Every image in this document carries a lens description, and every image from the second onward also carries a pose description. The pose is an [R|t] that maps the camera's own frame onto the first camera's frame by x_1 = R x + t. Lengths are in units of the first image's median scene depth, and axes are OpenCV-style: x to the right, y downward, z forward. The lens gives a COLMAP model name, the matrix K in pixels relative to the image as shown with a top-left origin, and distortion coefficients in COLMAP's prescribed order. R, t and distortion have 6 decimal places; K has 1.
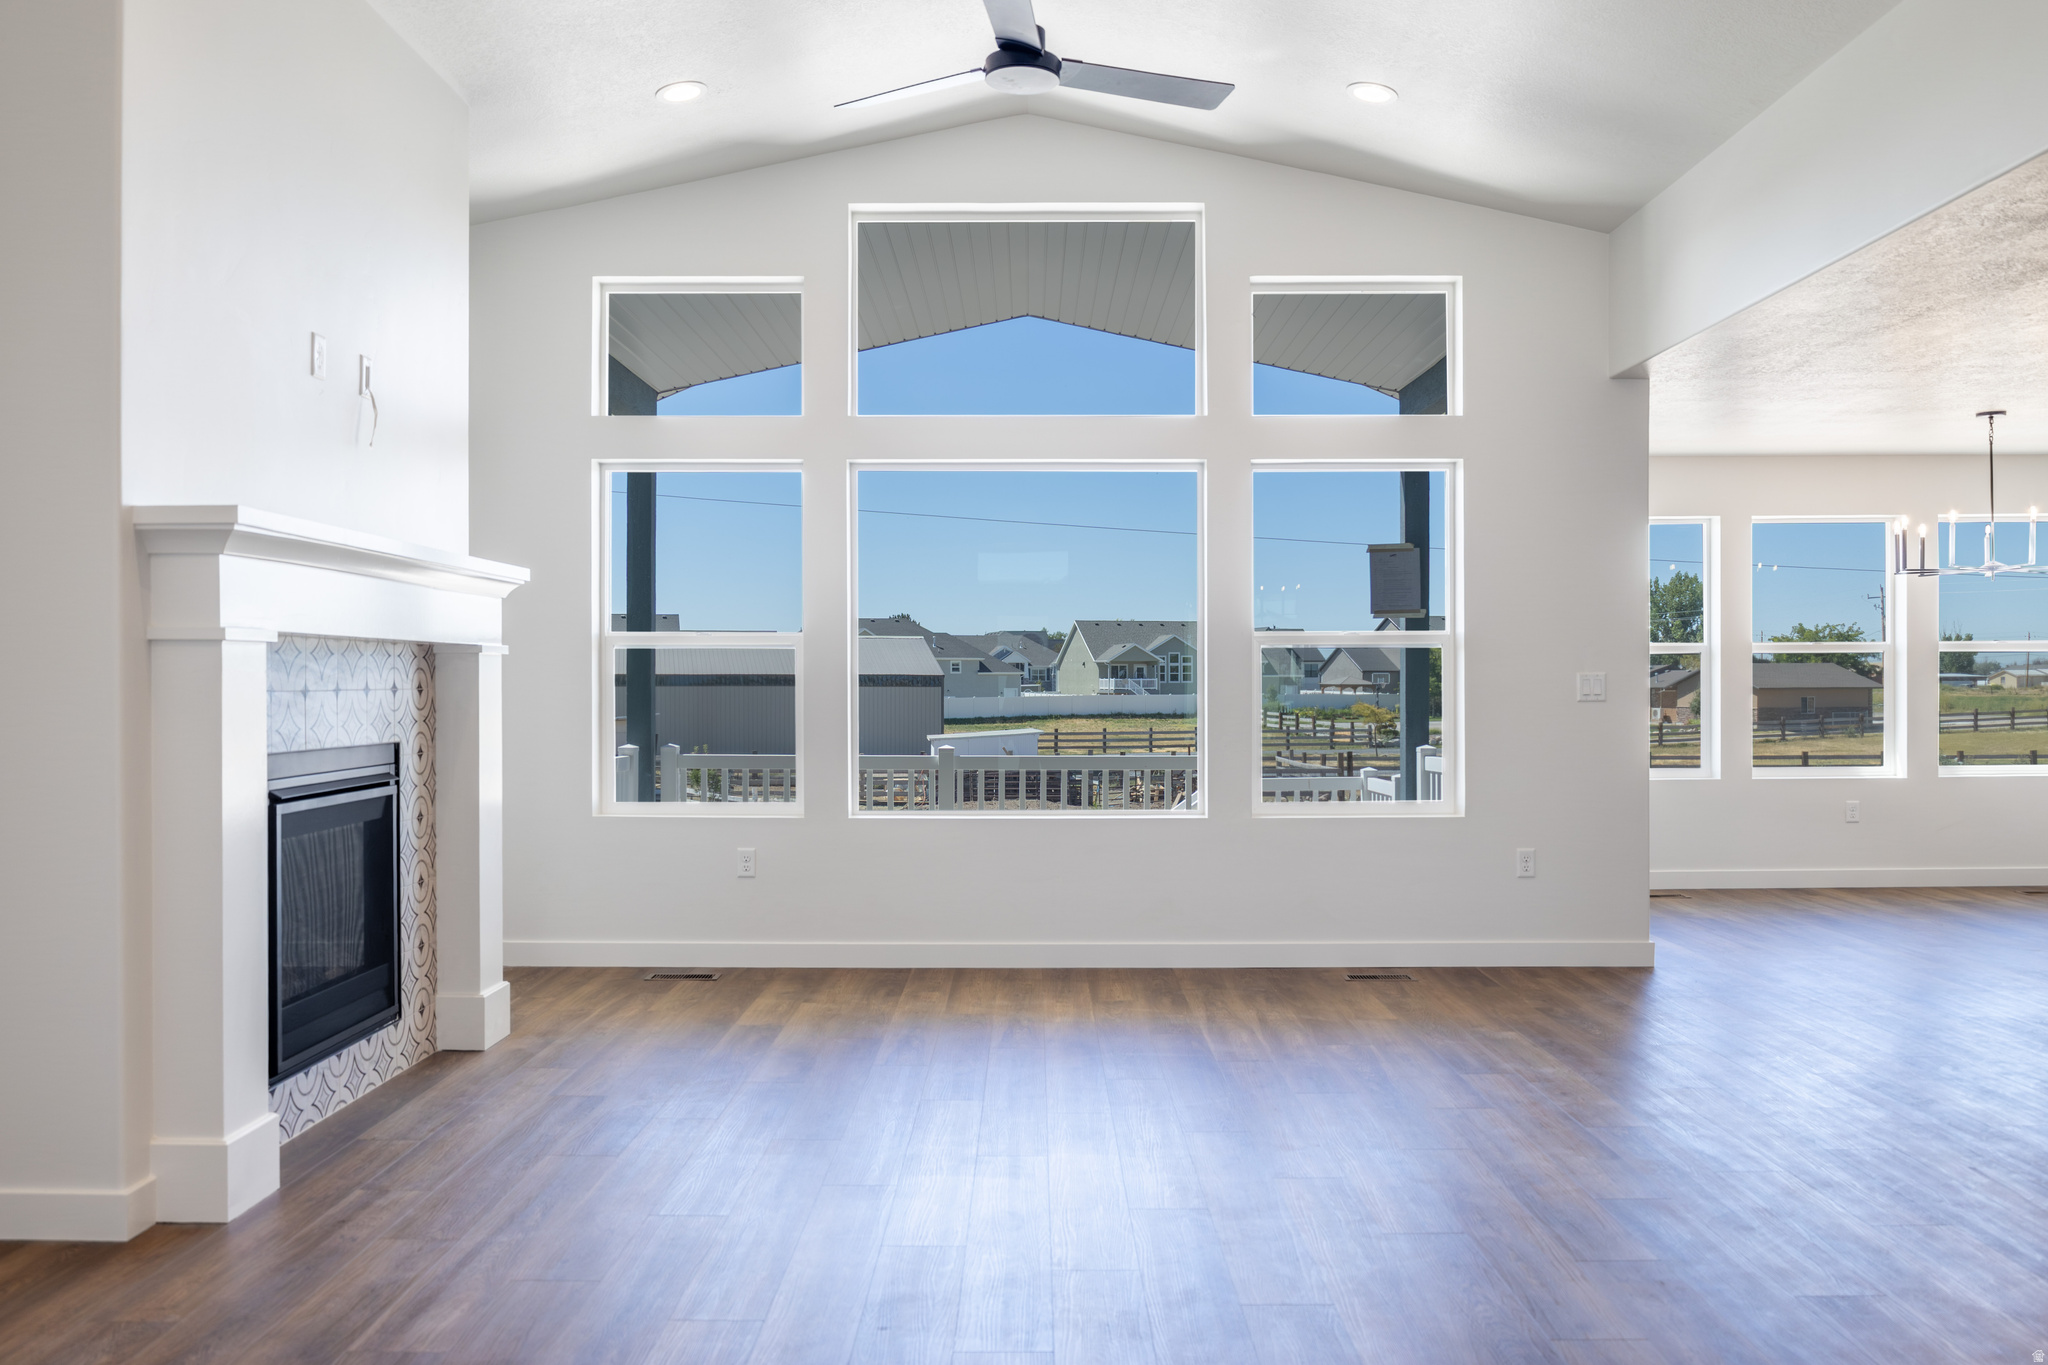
lens RADIAL K [[1681.5, 0, 1033.4], [0, 1681.5, 674.4], [0, 0, 1]] dist [-0.019412, 0.011359]
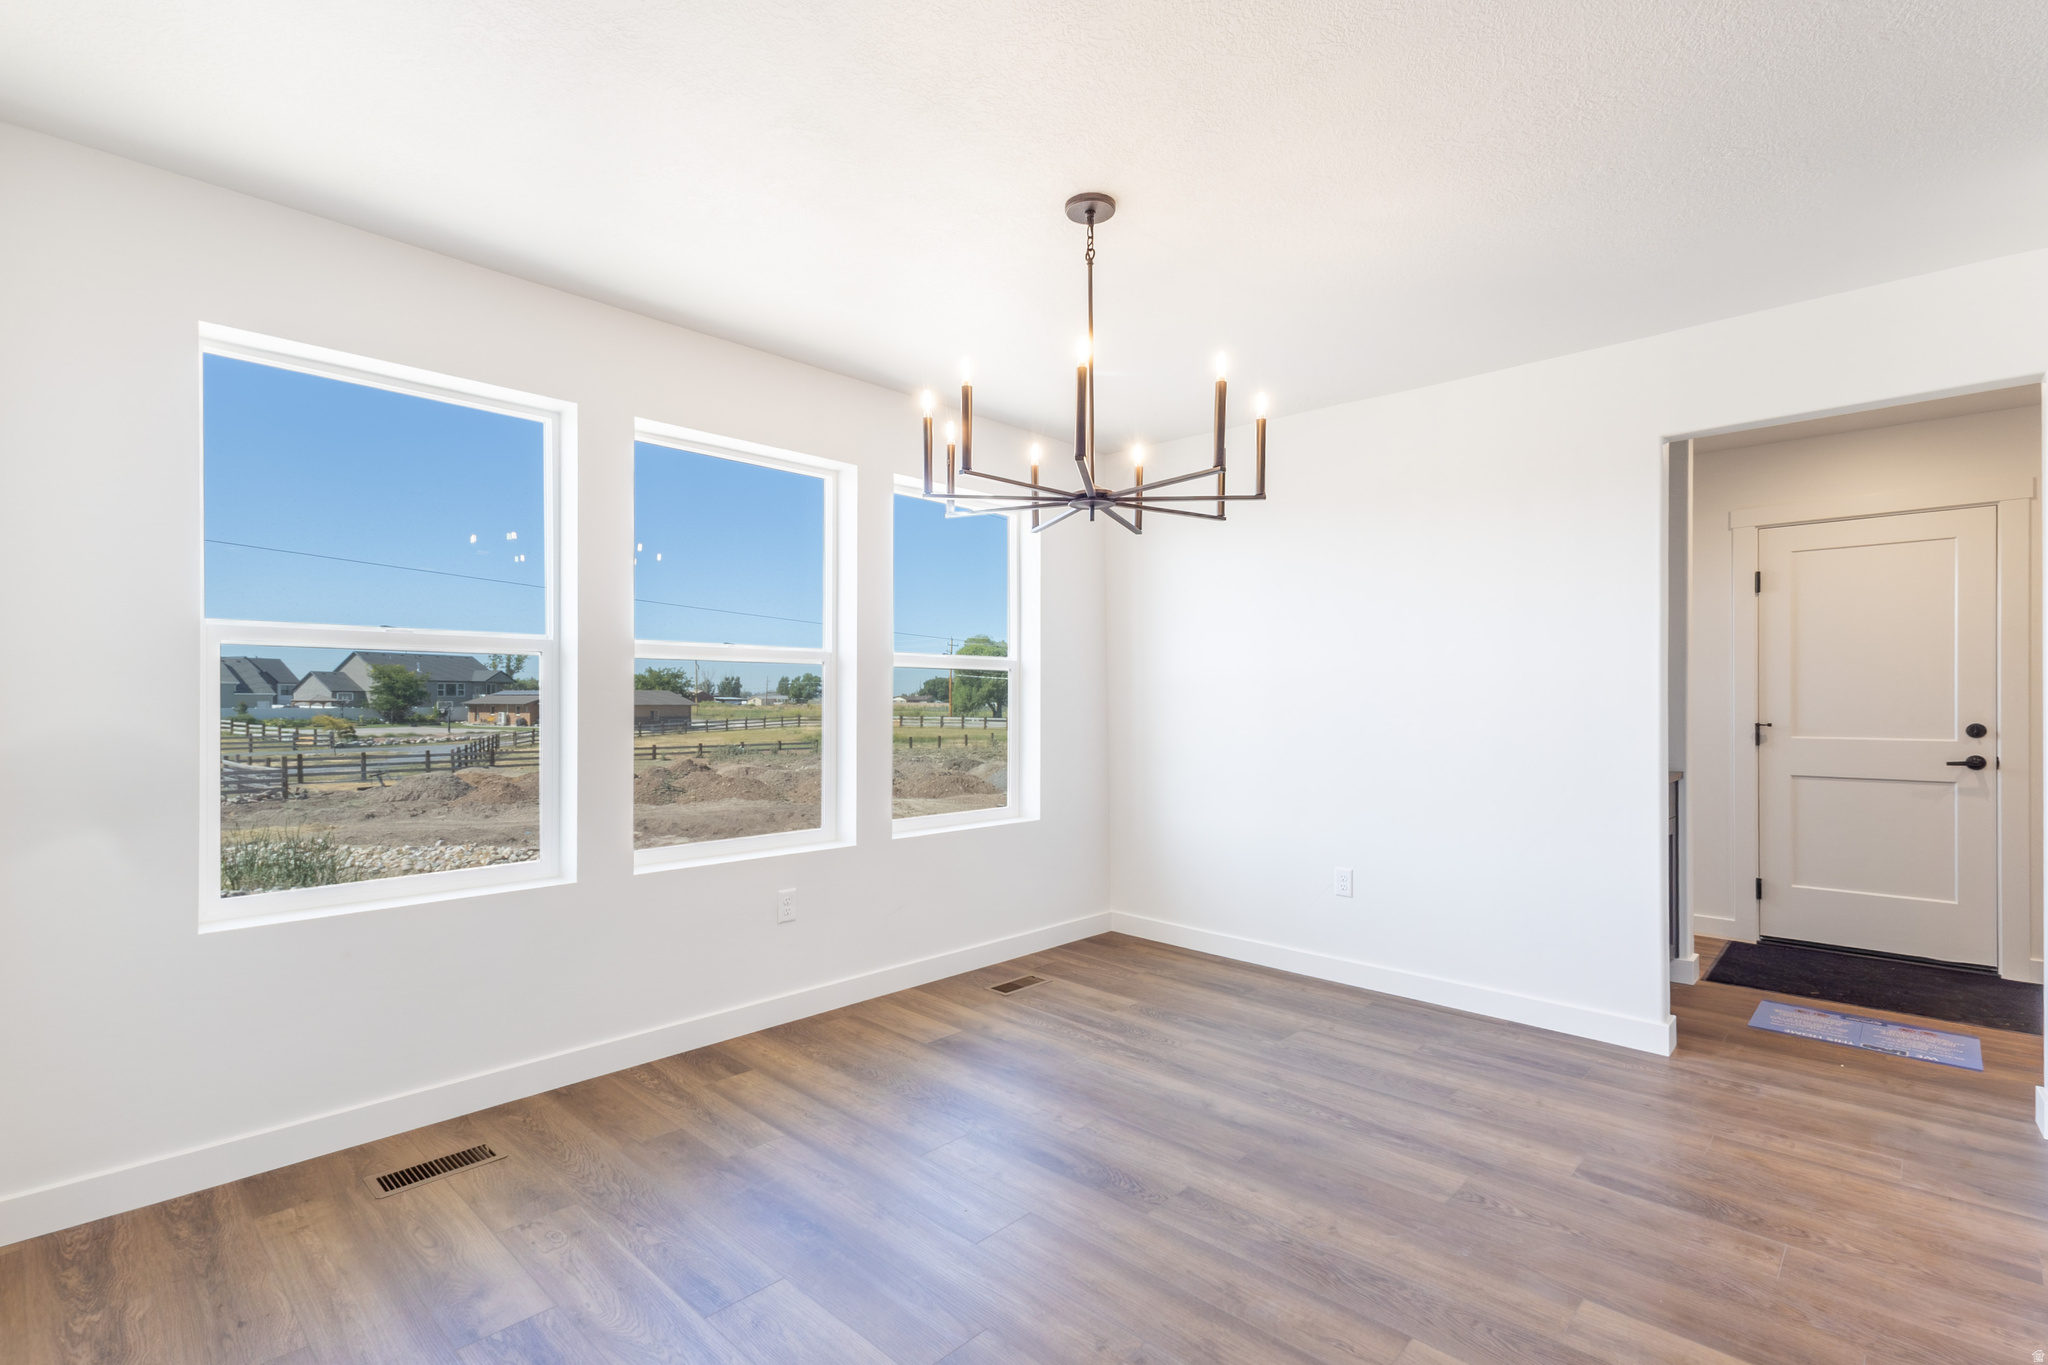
lens RADIAL K [[915.5, 0, 1017.9], [0, 915.5, 700.2], [0, 0, 1]] dist [0.005653, -0.003939]
pose [[0.686194, 0.008151, 0.727373, 0.044363], [-0.010602, 0.999943, -0.001204, 0.000608], [-0.727341, -0.006886, 0.686241, 0.105133]]
